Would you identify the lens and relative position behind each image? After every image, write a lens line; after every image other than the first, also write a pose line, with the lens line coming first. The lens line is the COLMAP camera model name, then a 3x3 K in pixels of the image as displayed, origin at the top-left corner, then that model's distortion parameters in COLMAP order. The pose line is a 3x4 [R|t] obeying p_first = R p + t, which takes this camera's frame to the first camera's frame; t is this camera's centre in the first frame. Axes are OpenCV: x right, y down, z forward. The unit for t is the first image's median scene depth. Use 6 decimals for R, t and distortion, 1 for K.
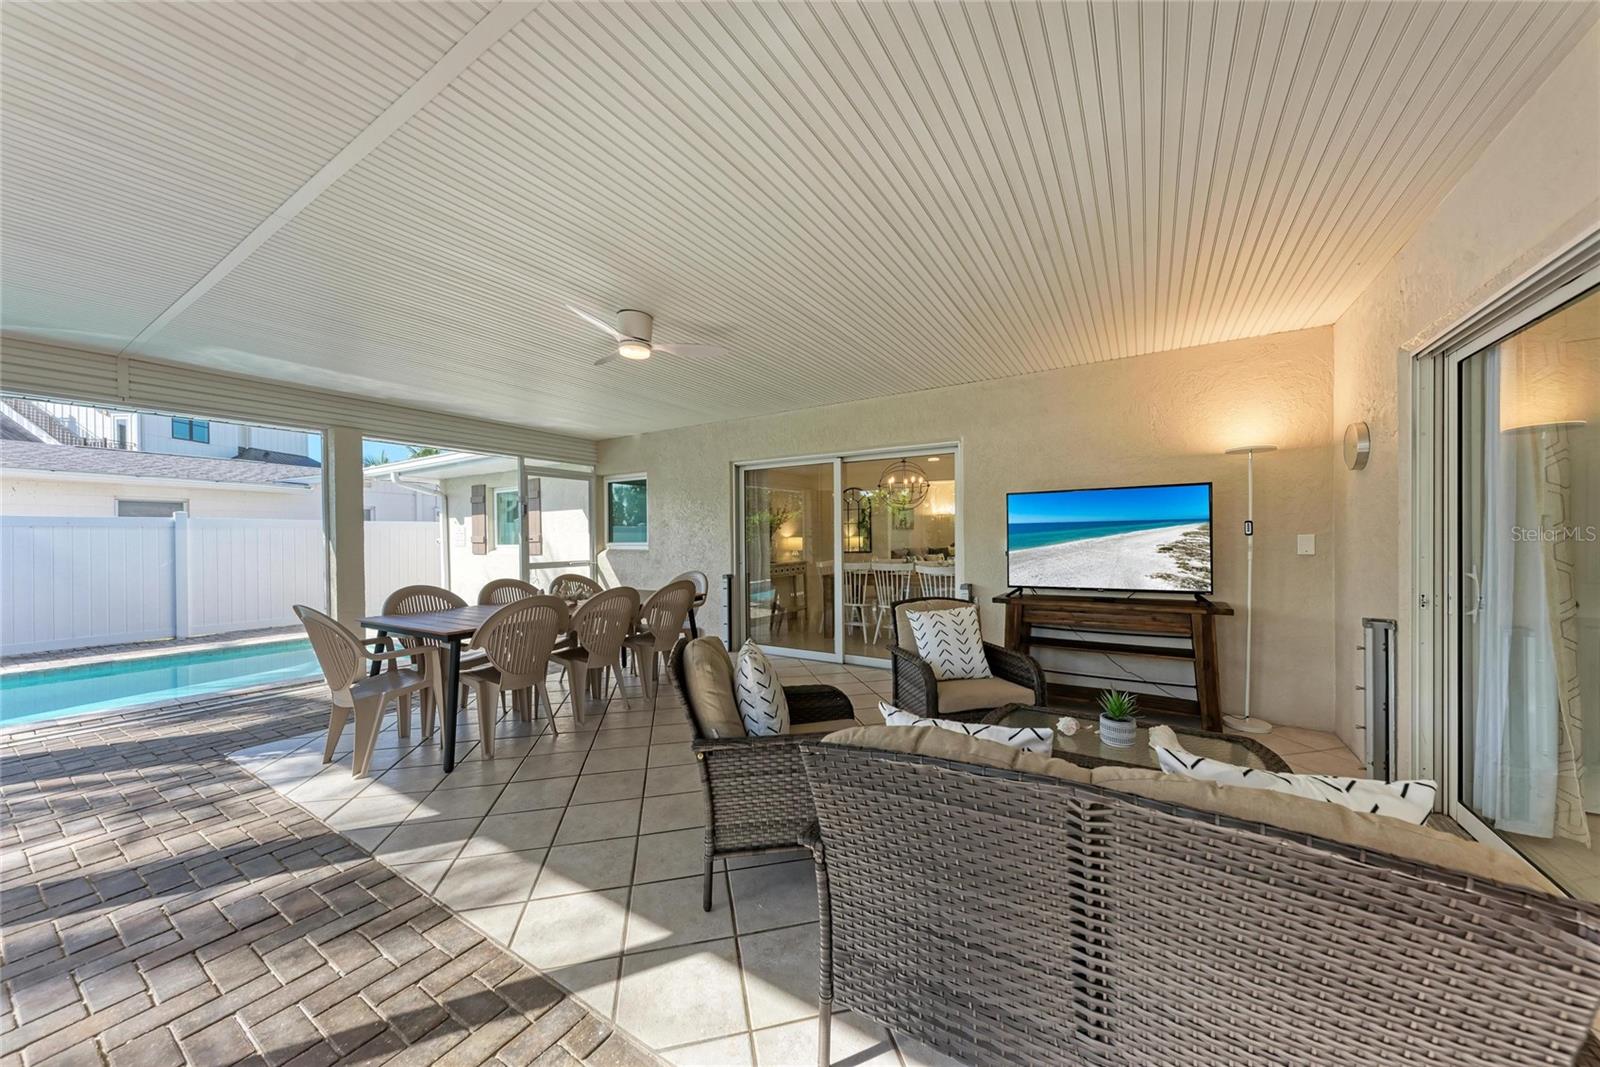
lens RADIAL K [[550.7, 0, 806.1], [0, 550.7, 536.7], [0, 0, 1]] dist [0.001378, -0.000019]
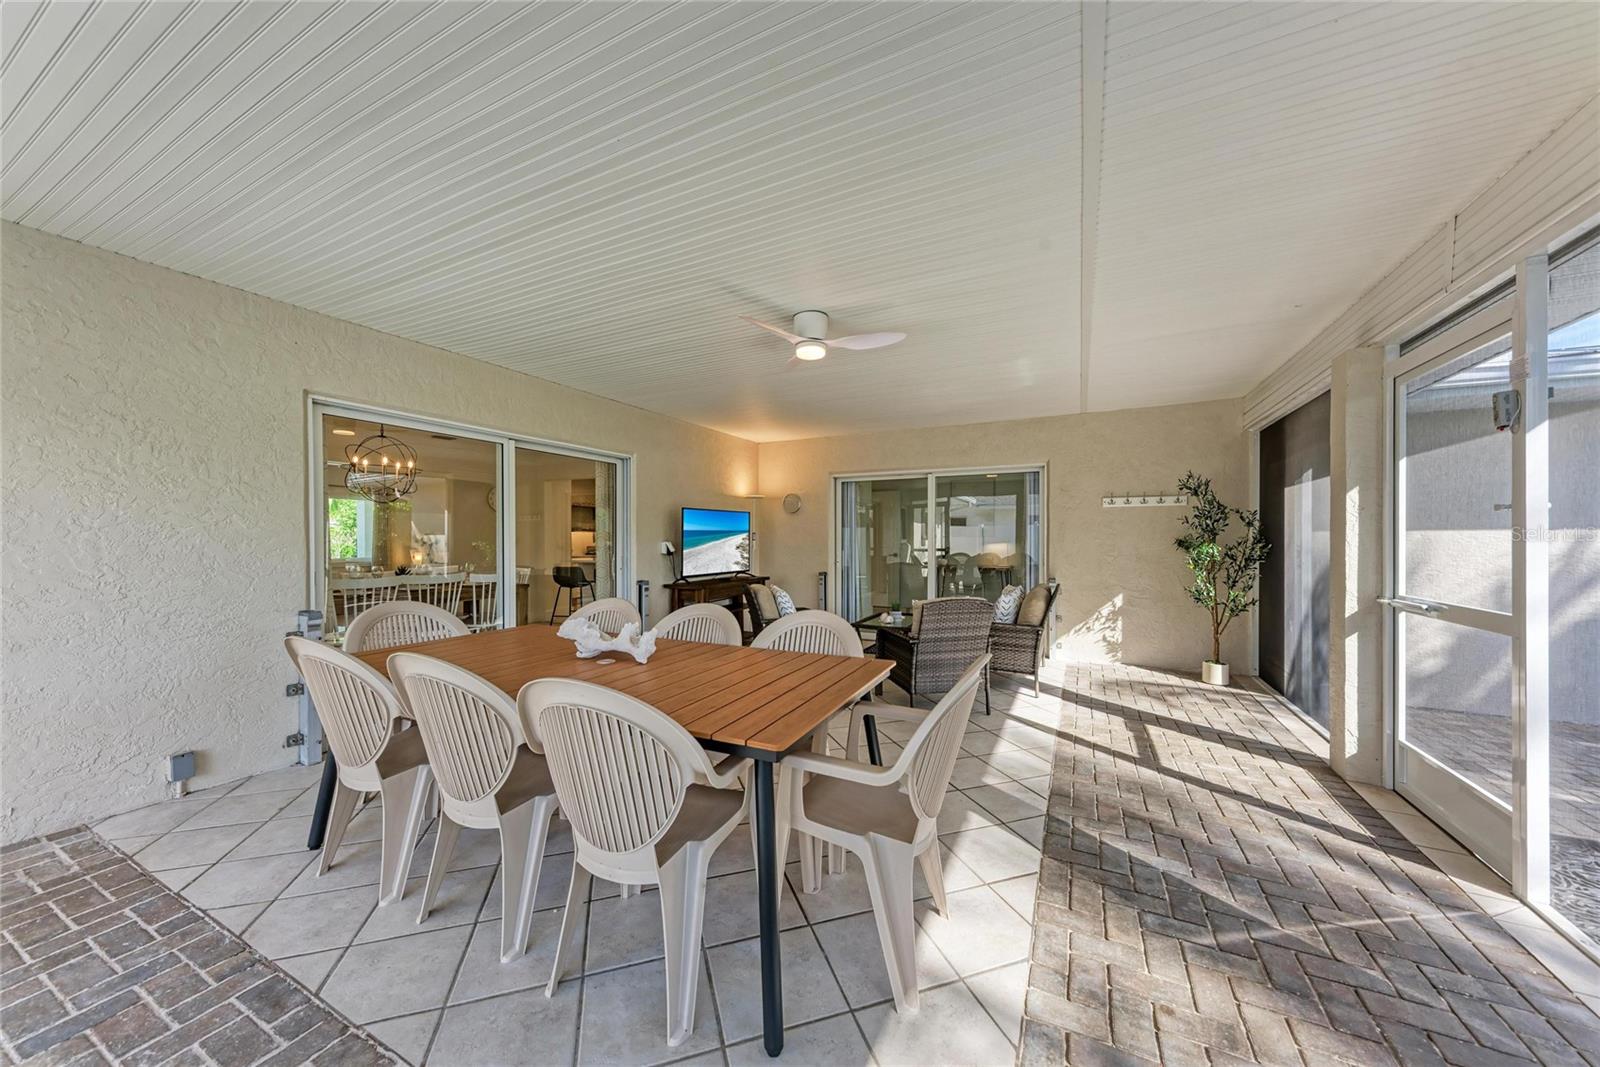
lens RADIAL K [[550.7, 0, 804.3], [0, 550.7, 537.7], [0, 0, 1]] dist [0.001378, -0.000019]
pose [[-0.088074, 0.011912, 0.996043, -1.142547], [0.010521, 0.999884, -0.011027, 0.013283], [-0.996058, 0.009508, -0.088190, 0.966440]]
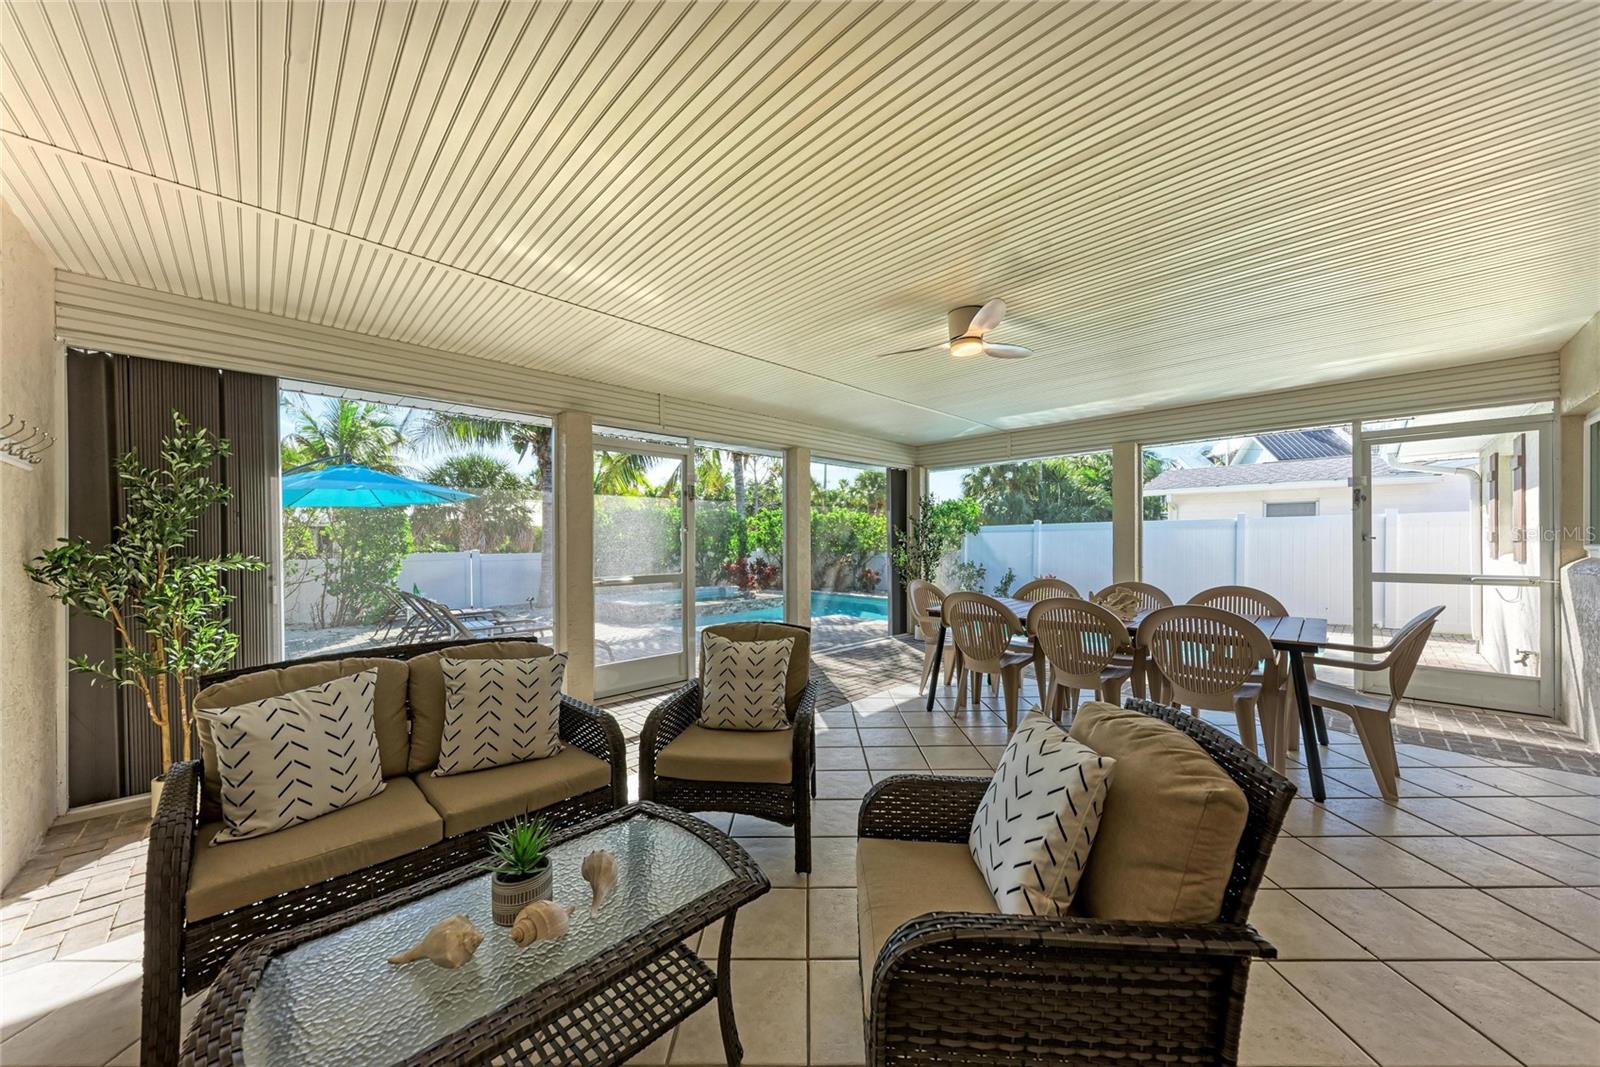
lens RADIAL K [[550.7, 0, 795.2], [0, 550.7, 542.1], [0, 0, 1]] dist [0.001378, -0.000019]
pose [[-0.244489, 0.011868, -0.969579, 0.622320], [0.007696, 0.999917, 0.010298, -0.005947], [0.969621, -0.004944, -0.244560, 0.849347]]
